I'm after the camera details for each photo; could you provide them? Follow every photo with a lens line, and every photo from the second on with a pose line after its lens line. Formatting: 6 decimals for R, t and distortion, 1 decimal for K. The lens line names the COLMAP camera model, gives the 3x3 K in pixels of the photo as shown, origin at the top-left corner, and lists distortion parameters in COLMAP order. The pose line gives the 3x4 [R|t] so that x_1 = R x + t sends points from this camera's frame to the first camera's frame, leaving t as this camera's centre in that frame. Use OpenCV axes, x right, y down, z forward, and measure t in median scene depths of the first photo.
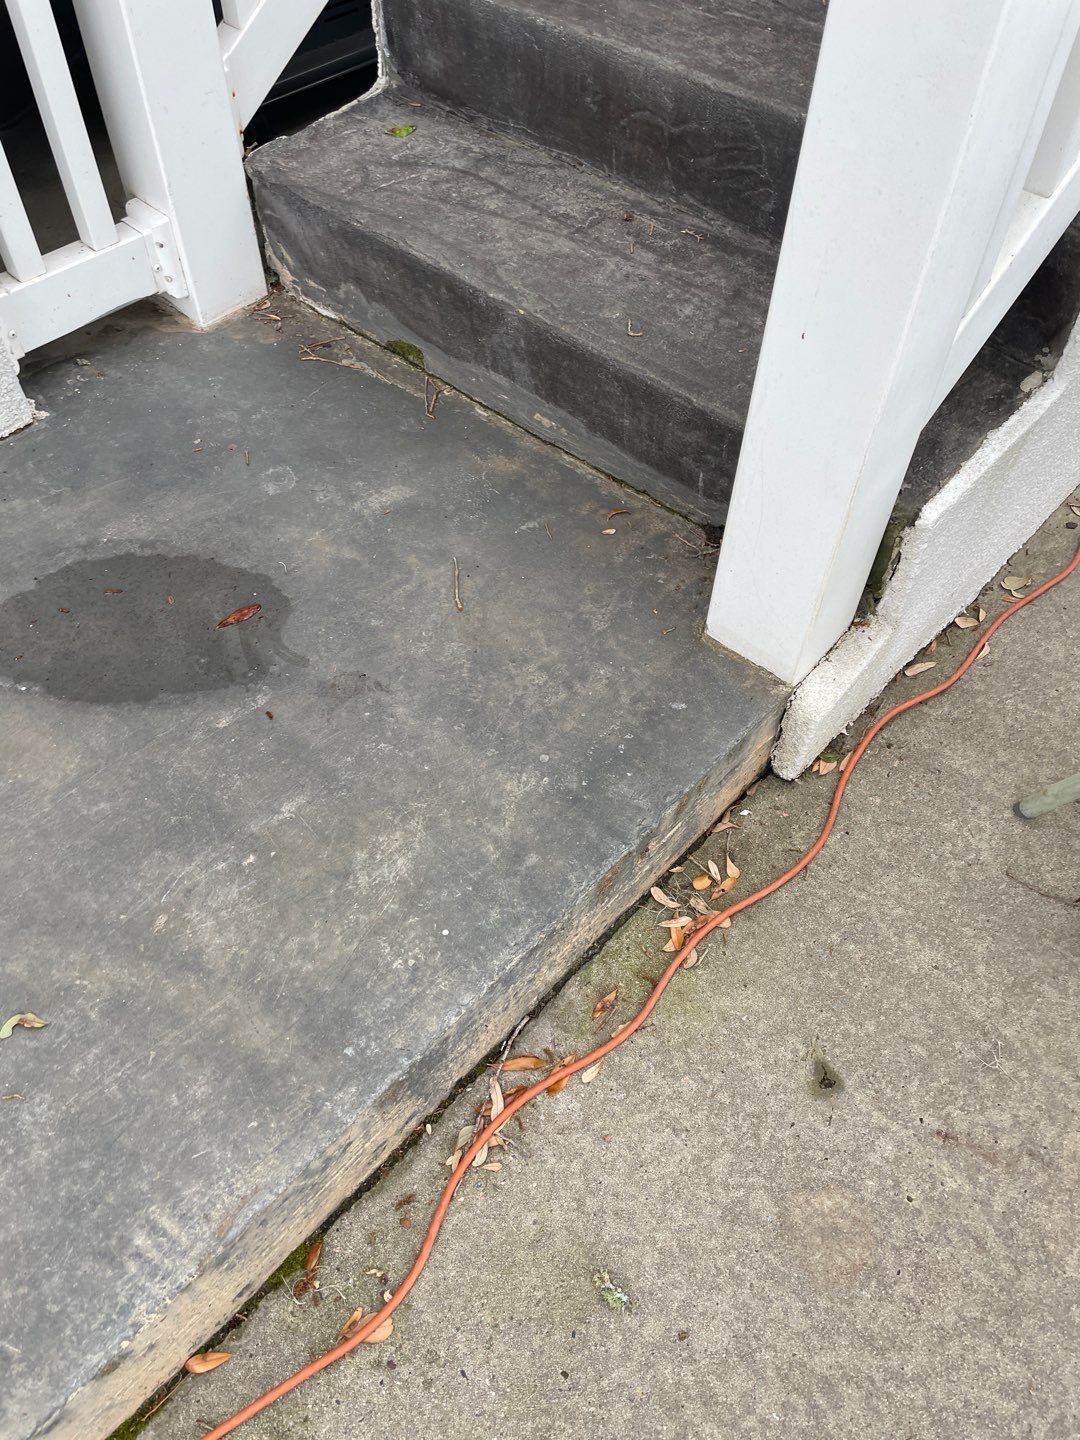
lens RADIAL K [[1123.7, 0, 544.0], [0, 1123.7, 694.3], [0, 0, 1]] dist [0.097090, -0.128419]
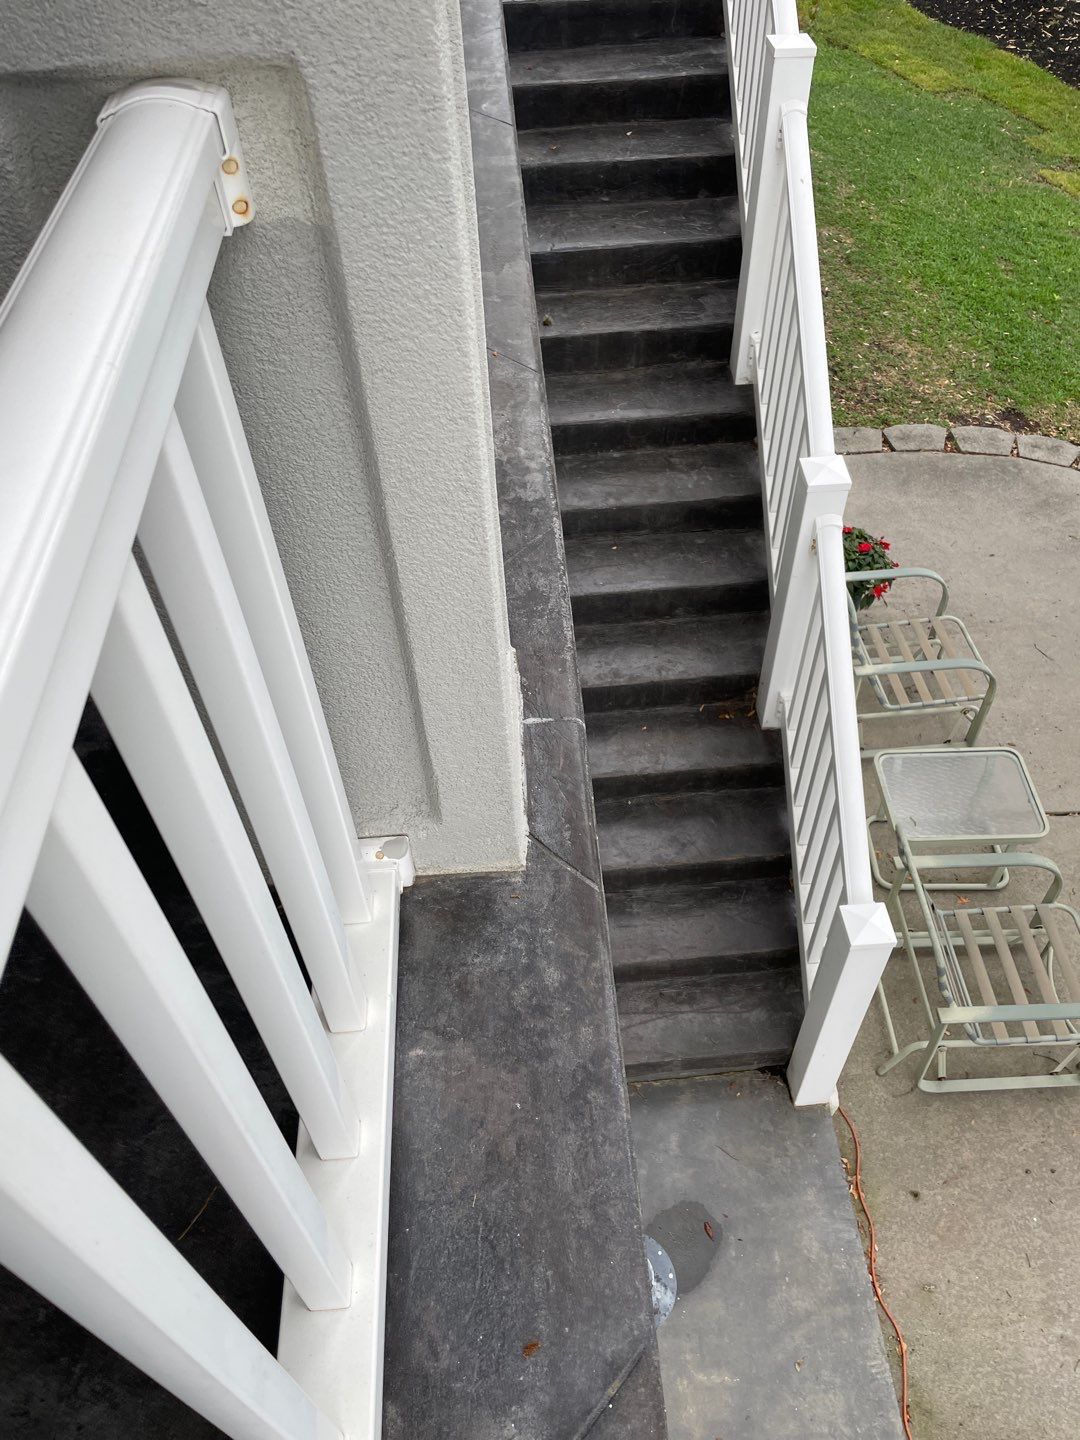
lens RADIAL K [[1123.7, 0, 544.0], [0, 1123.7, 694.3], [0, 0, 1]] dist [0.097090, -0.128419]
pose [[0.693623, -0.558412, 0.455042, -1.242725], [0.587588, 0.804026, 0.091010, -1.828821], [-0.416686, 0.204251, 0.885807, -1.874121]]
